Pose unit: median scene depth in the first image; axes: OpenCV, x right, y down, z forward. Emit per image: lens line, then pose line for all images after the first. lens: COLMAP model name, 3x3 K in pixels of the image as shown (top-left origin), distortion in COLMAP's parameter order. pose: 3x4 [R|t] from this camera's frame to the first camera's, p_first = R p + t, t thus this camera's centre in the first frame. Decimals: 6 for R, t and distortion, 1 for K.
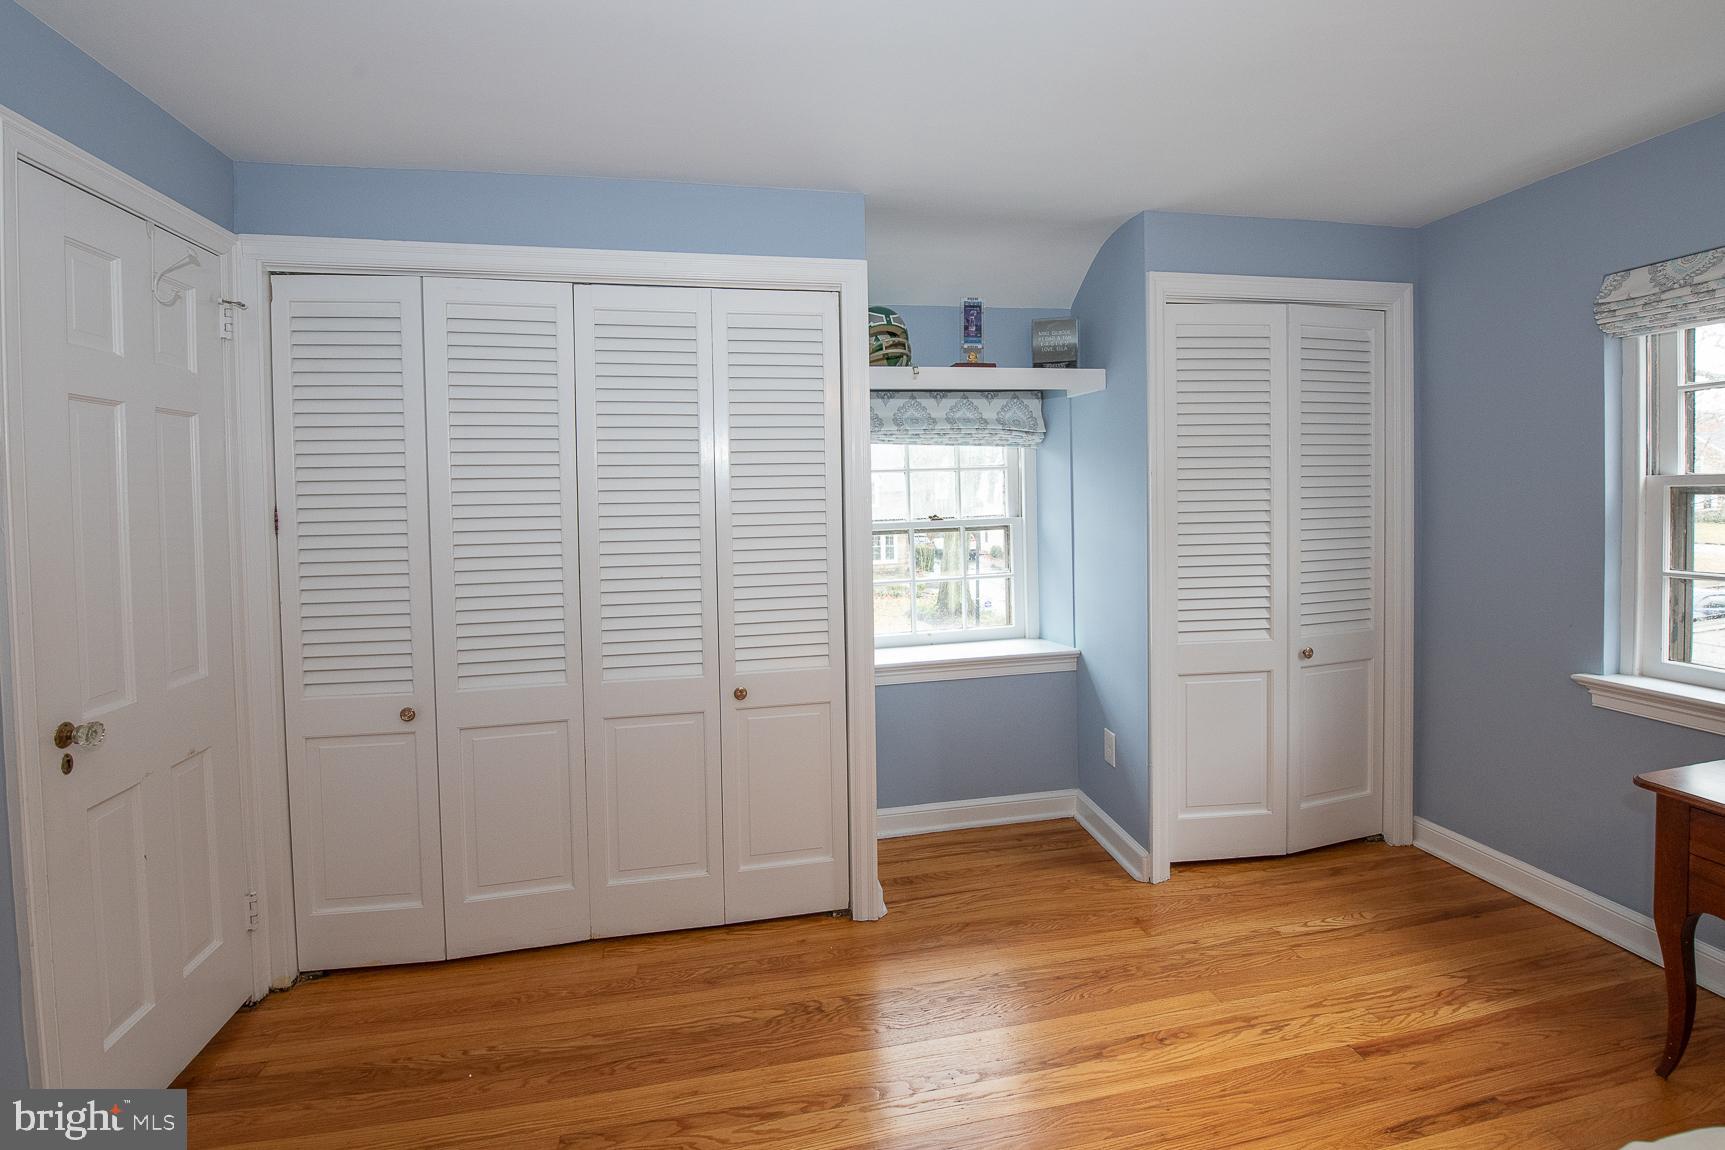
lens RADIAL K [[1194.6, 0, 814.4], [0, 1194.6, 568.9], [0, 0, 1]] dist [-0.006390, -0.007938]
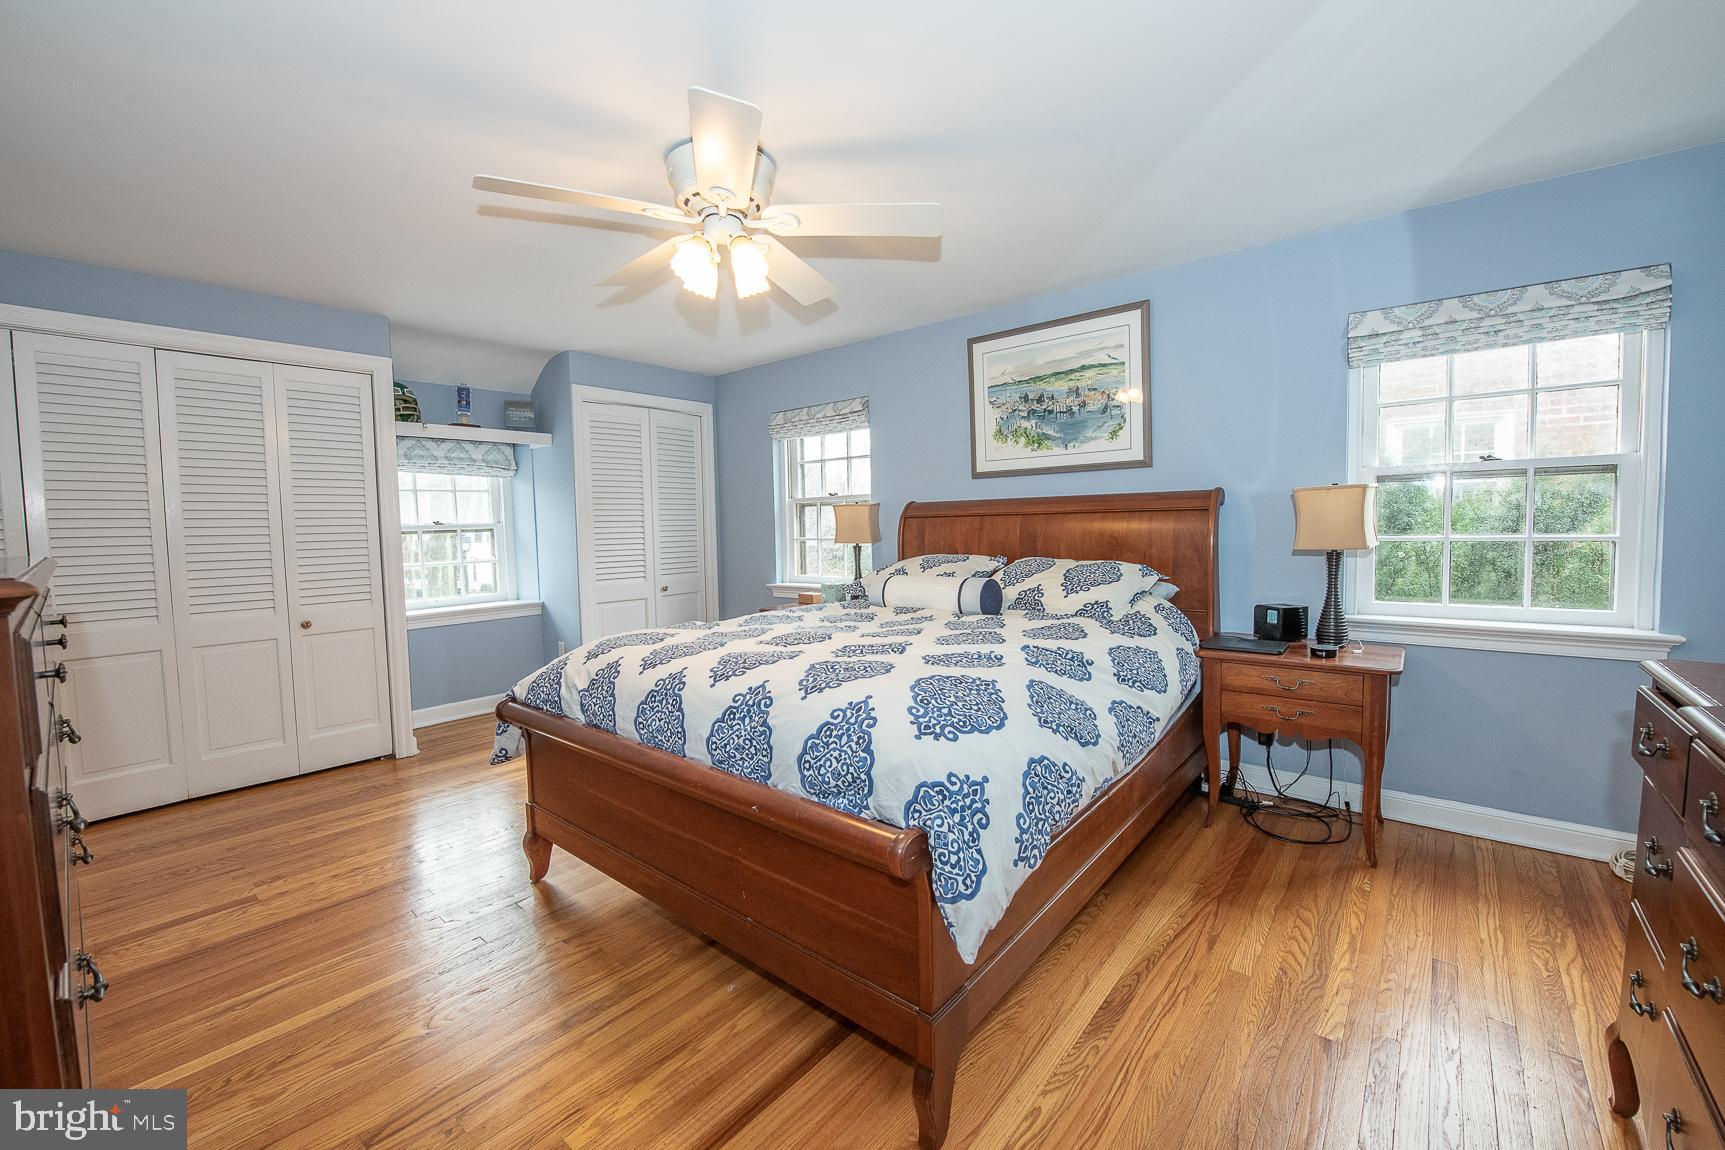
lens RADIAL K [[687.8, 0, 871.7], [0, 687.8, 567.5], [0, 0, 1]] dist [-0.021402, -0.000637]
pose [[0.785829, -0.034534, 0.617479, -0.016990], [0.021848, 0.999367, 0.028087, 0.013992], [-0.618058, -0.008581, 0.786086, -0.109904]]
